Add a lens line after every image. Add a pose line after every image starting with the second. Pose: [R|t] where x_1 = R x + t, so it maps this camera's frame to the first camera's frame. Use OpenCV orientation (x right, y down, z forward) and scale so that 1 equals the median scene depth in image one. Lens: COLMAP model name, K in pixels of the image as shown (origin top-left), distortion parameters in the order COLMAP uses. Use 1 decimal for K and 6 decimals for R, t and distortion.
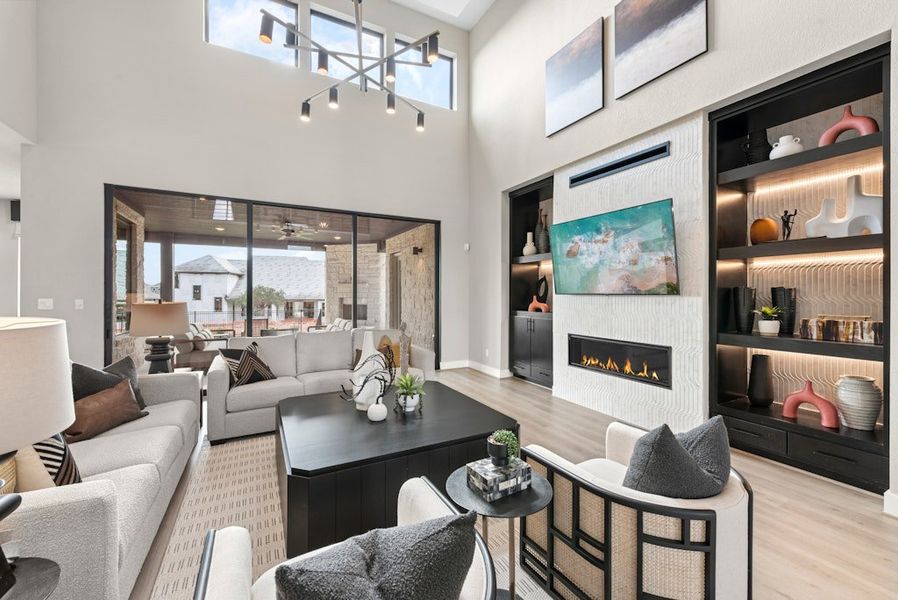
lens RADIAL K [[403.4, 0, 449.0], [0, 403.4, 300.0], [0, 0, 1]] dist [0.001193, 0.000071]
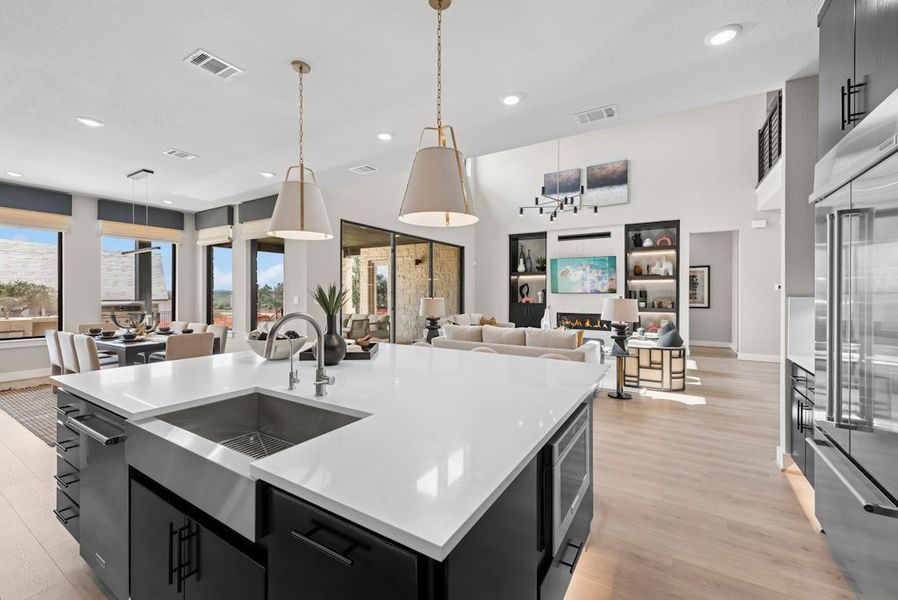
lens RADIAL K [[366.1, 0, 452.6], [0, 366.1, 293.9], [0, 0, 1]] dist [-0.000565, -0.000462]
pose [[0.832595, 0.001747, 0.553880, -1.732930], [0.000017, 0.999995, -0.003179, -0.000642], [-0.553883, 0.002656, 0.832591, -0.402343]]
